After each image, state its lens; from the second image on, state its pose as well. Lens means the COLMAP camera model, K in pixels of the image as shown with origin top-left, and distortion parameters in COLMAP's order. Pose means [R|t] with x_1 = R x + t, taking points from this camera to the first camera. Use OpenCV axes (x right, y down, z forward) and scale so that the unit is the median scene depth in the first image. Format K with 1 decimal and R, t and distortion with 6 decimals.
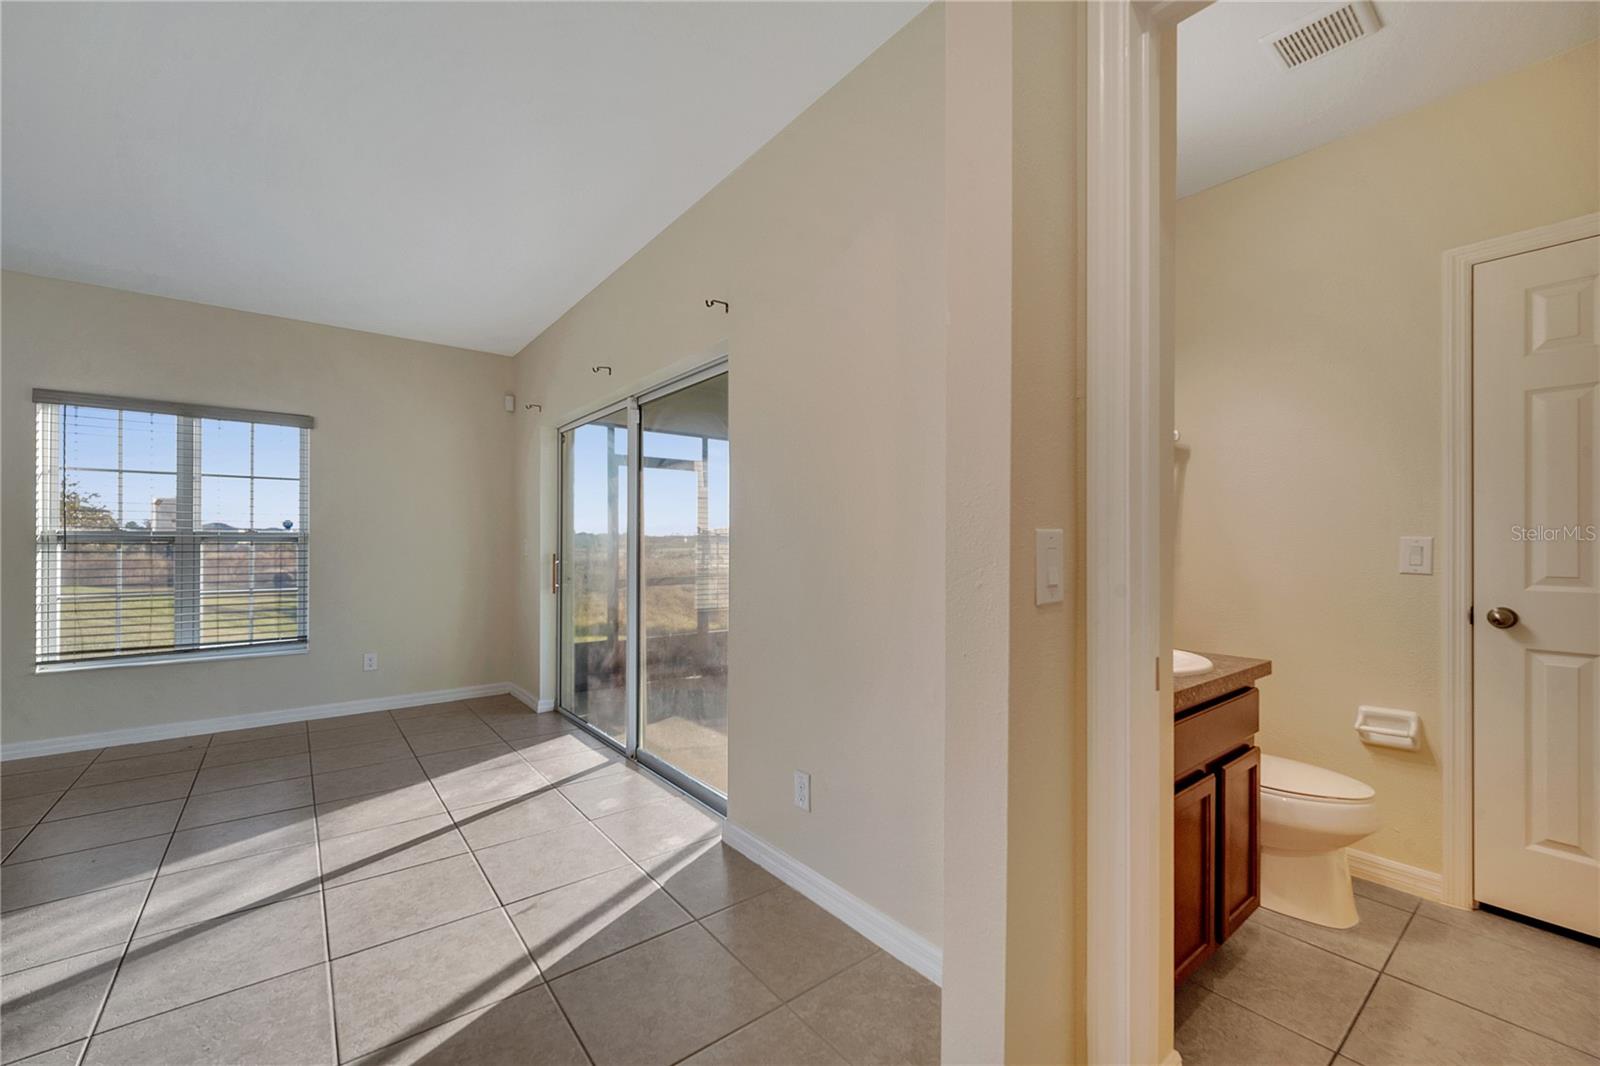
lens RADIAL K [[649.2, 0, 798.0], [0, 649.2, 537.5], [0, 0, 1]] dist [0.000627, 0.000511]
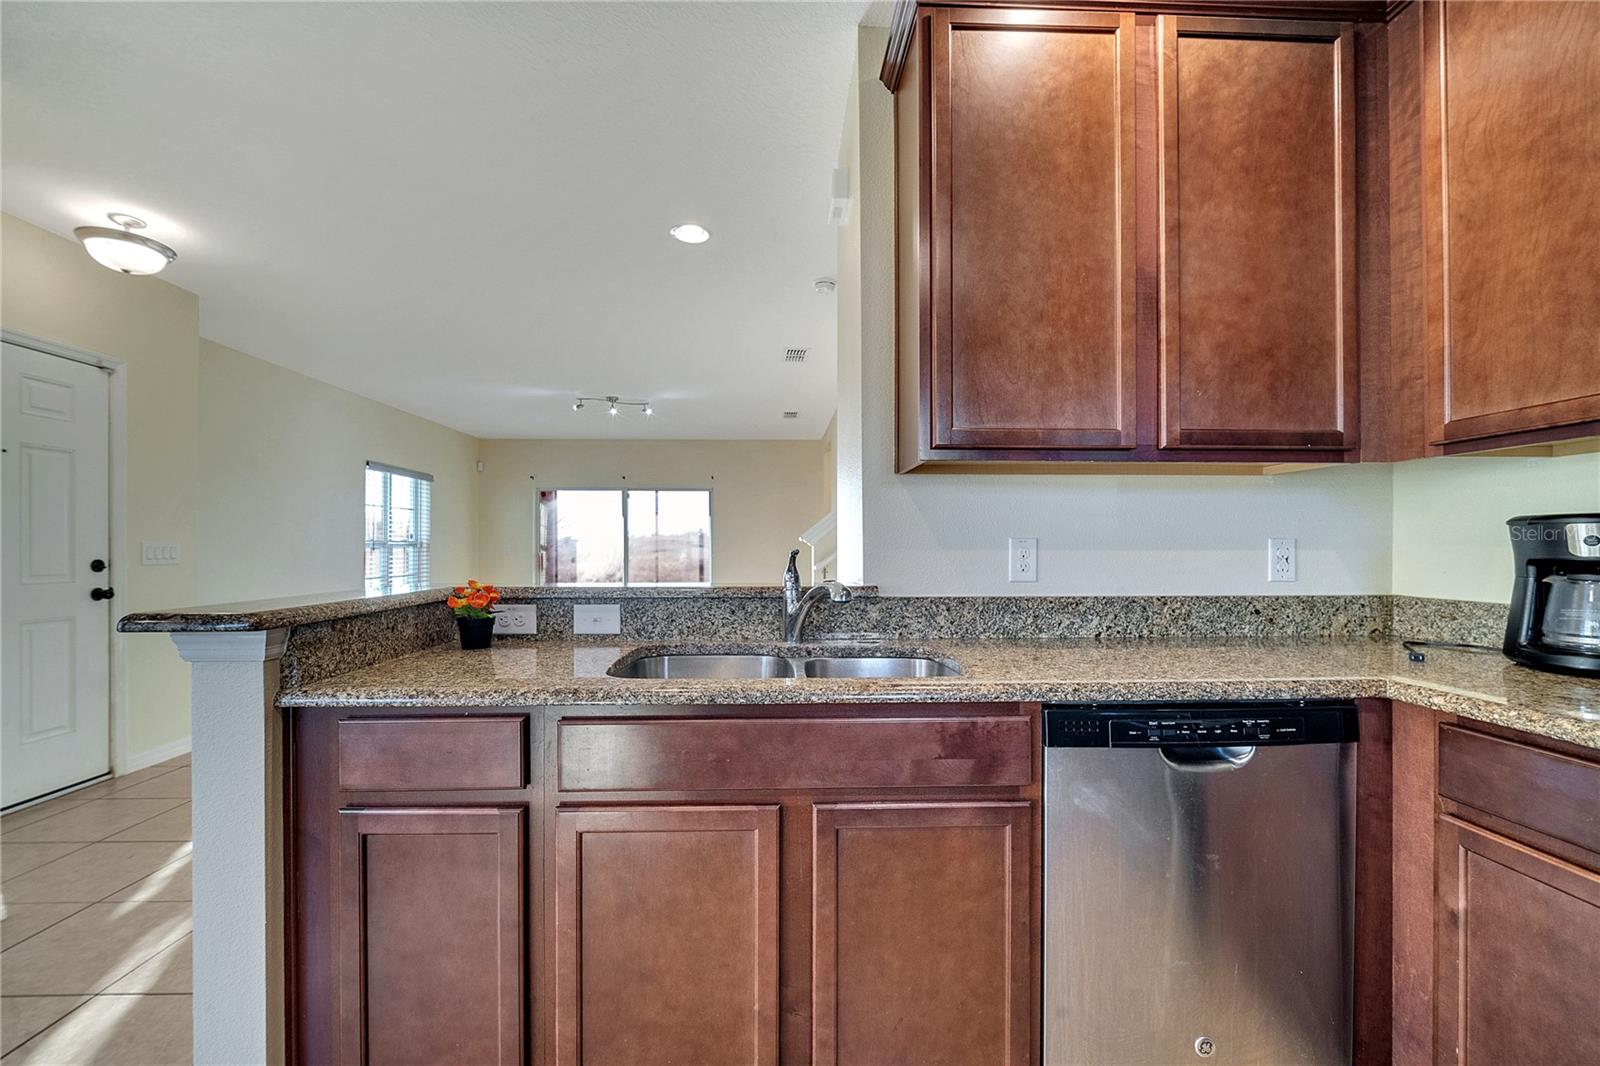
lens RADIAL K [[662.4, 0, 783.5], [0, 662.4, 541.5], [0, 0, 1]] dist [-0.013476, -0.000257]
pose [[0.602257, 0.001059, 0.798302, -3.115231], [-0.000737, 0.999999, -0.000770, -0.011373], [-0.798302, -0.000125, 0.602257, -1.623516]]
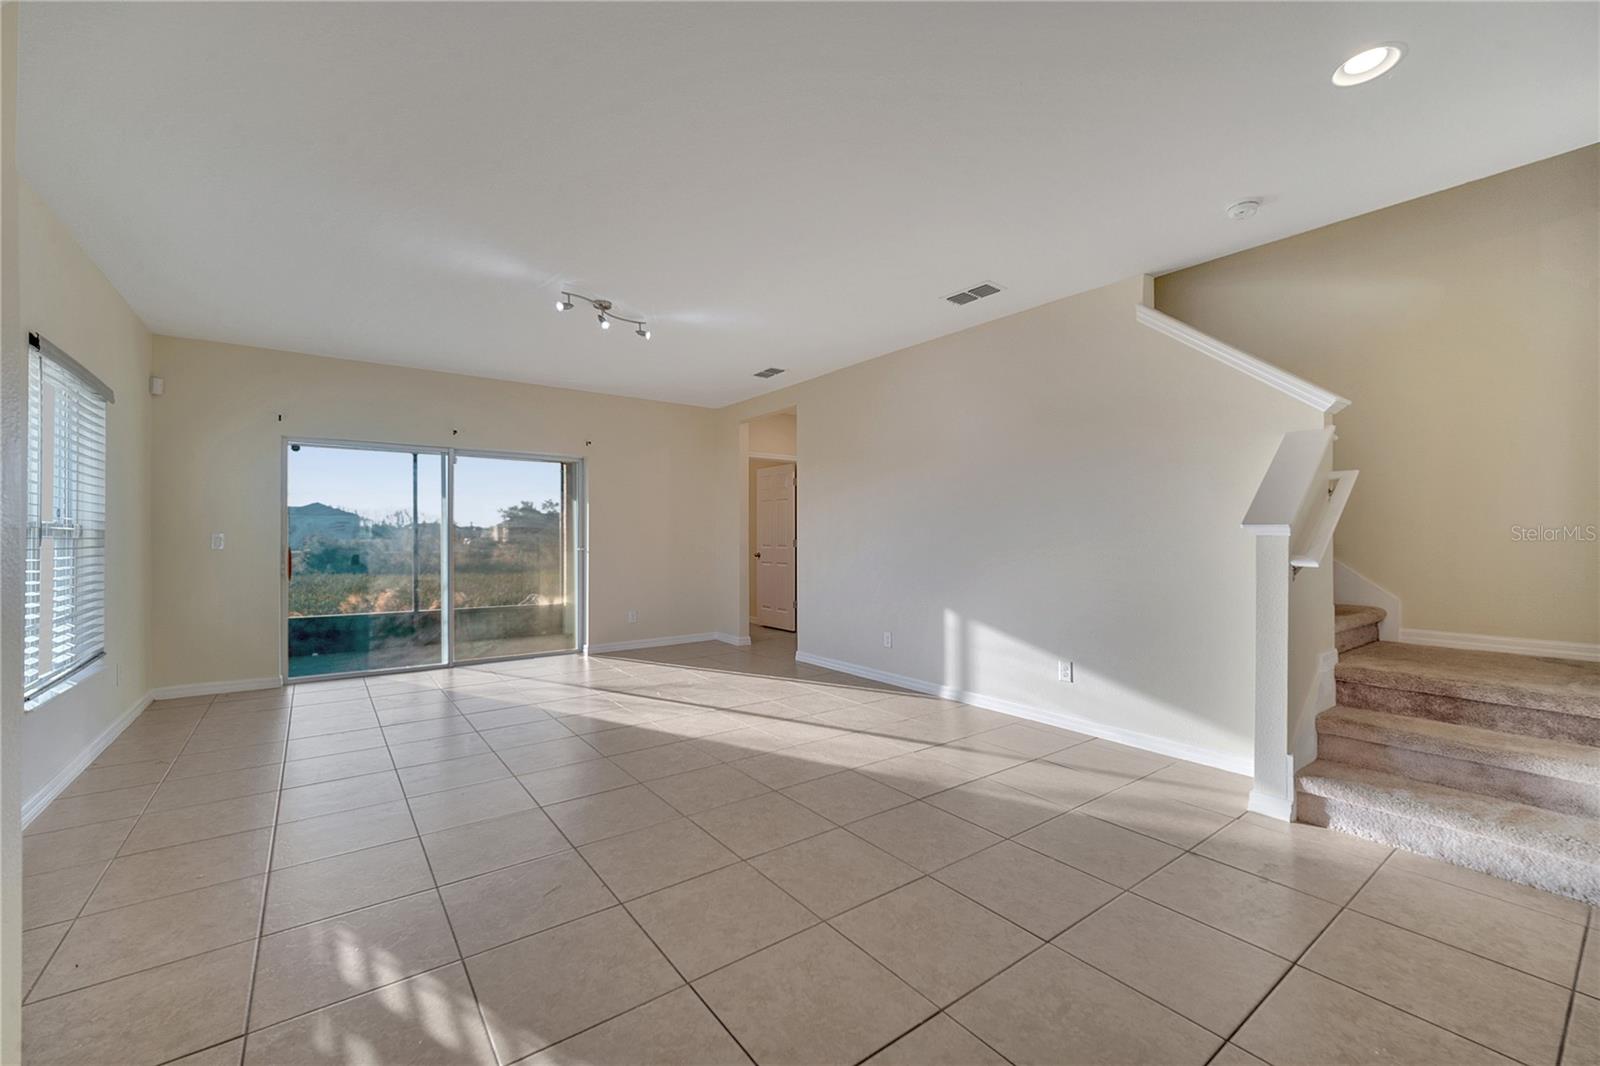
lens RADIAL K [[649.2, 0, 798.0], [0, 649.2, 537.5], [0, 0, 1]] dist [0.000627, 0.000511]
pose [[0.024699, -0.003652, 0.999688, -3.077022], [-0.005253, 0.999979, 0.003783, 0.000666], [-0.999681, -0.005344, 0.024679, 0.134926]]
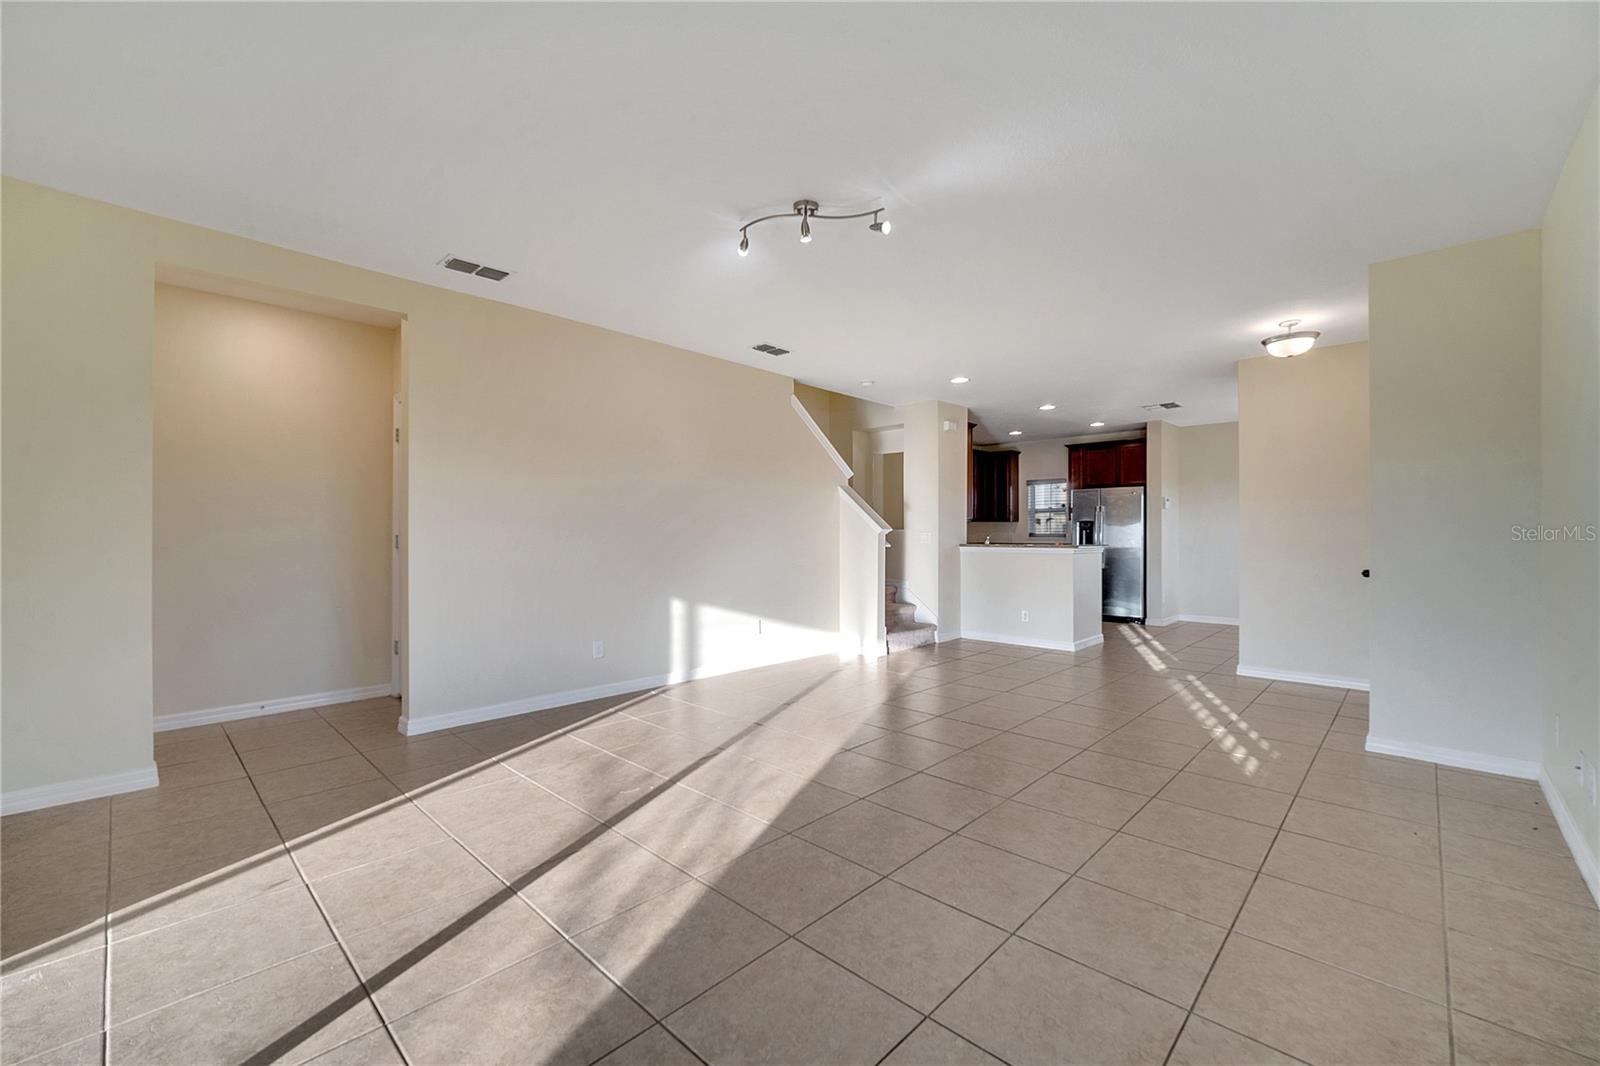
lens RADIAL K [[652.3, 0, 792.6], [0, 652.3, 543.2], [0, 0, 1]] dist [-0.000890, -0.000237]
pose [[-0.990402, -0.004262, -0.138150, -1.031190], [-0.005401, 0.999954, 0.007872, 0.017794], [0.138110, 0.008542, -0.990380, 2.041406]]
